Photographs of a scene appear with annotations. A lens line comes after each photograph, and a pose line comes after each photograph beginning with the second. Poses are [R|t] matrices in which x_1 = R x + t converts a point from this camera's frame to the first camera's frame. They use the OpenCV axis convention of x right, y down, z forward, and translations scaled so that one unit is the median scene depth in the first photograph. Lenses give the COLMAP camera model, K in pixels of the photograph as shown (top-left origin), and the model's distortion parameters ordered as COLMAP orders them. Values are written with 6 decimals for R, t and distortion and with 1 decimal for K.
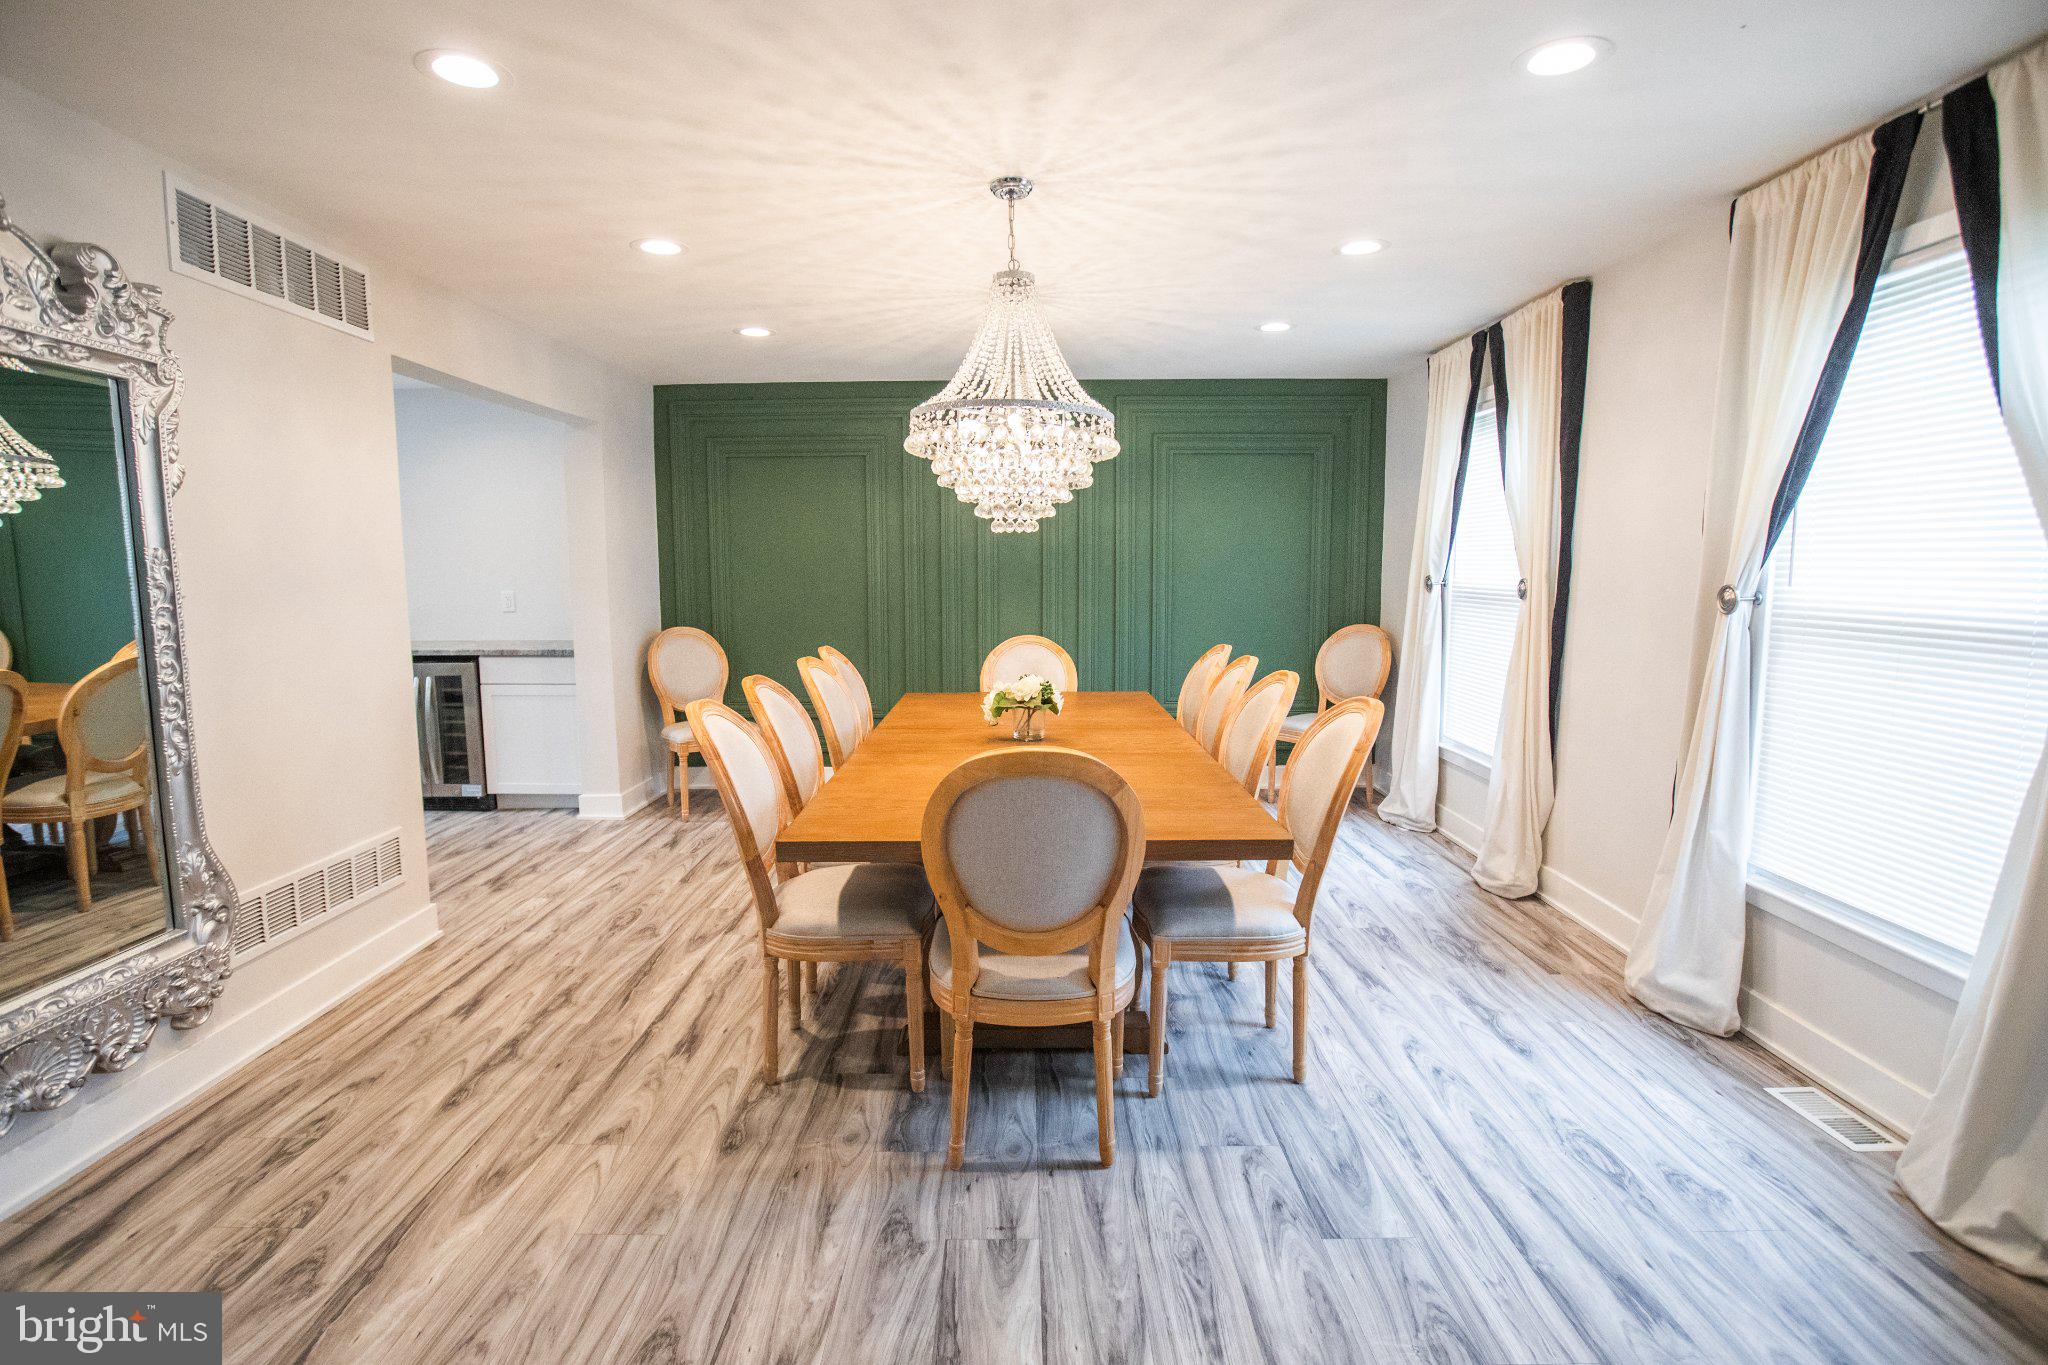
lens RADIAL K [[1045.1, 0, 1024.0], [0, 1045.1, 691.1], [0, 0, 1]] dist [-0.049820, 0.022417]
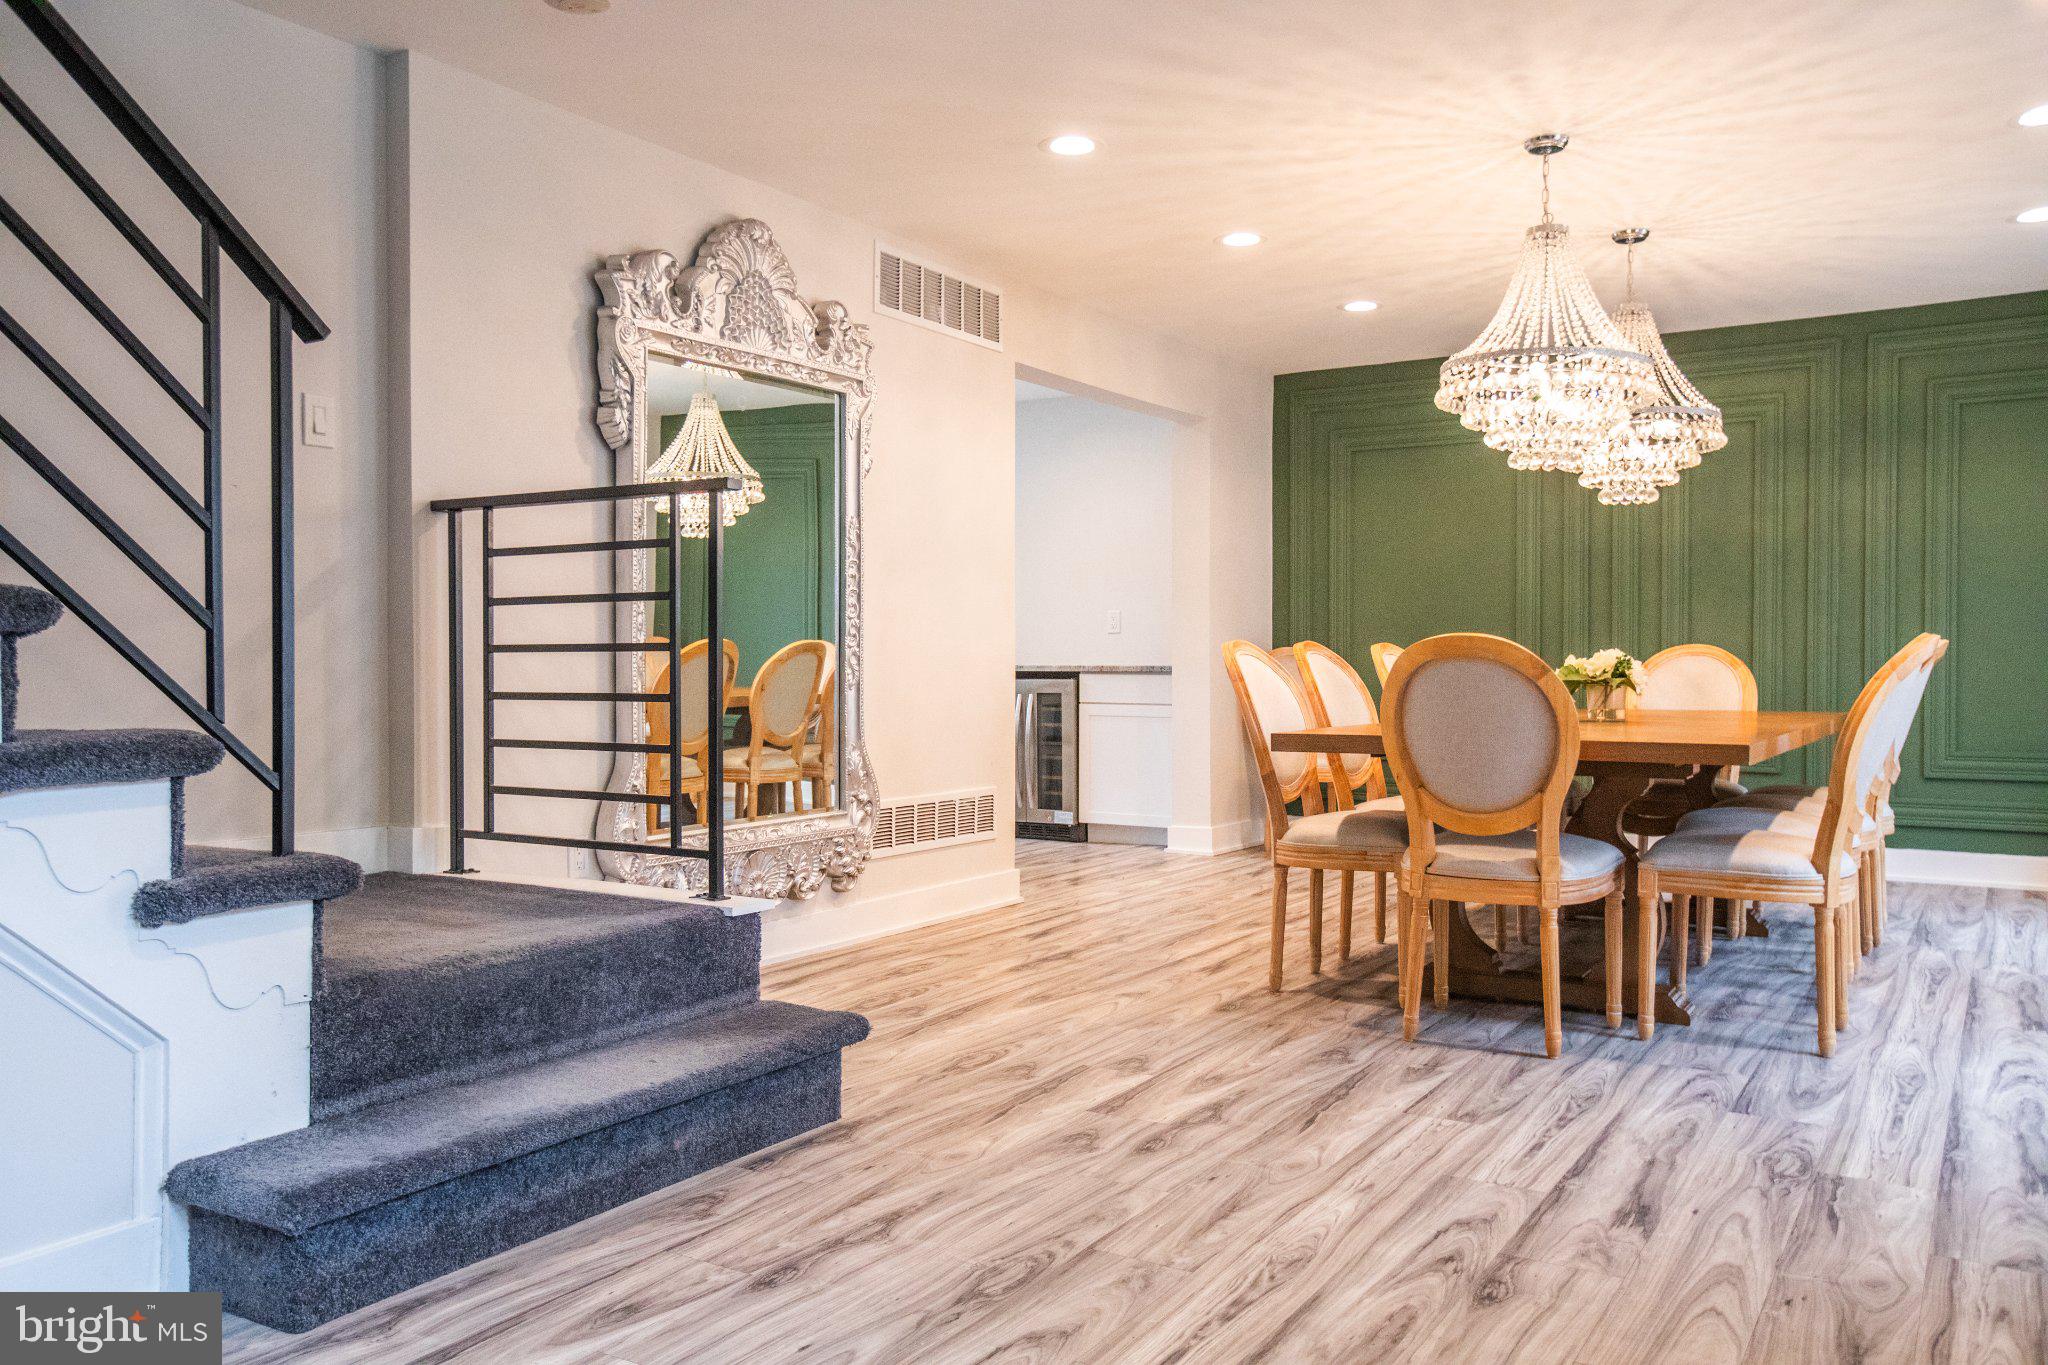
lens RADIAL K [[1595.5, 0, 946.6], [0, 1595.5, 741.6], [0, 0, 1]] dist [-0.044275, 0.089023]
pose [[0.833653, 0.033556, -0.551269, 0.392137], [-0.069250, 0.996626, -0.044057, 0.223425], [0.547930, 0.074904, 0.833164, -0.616272]]
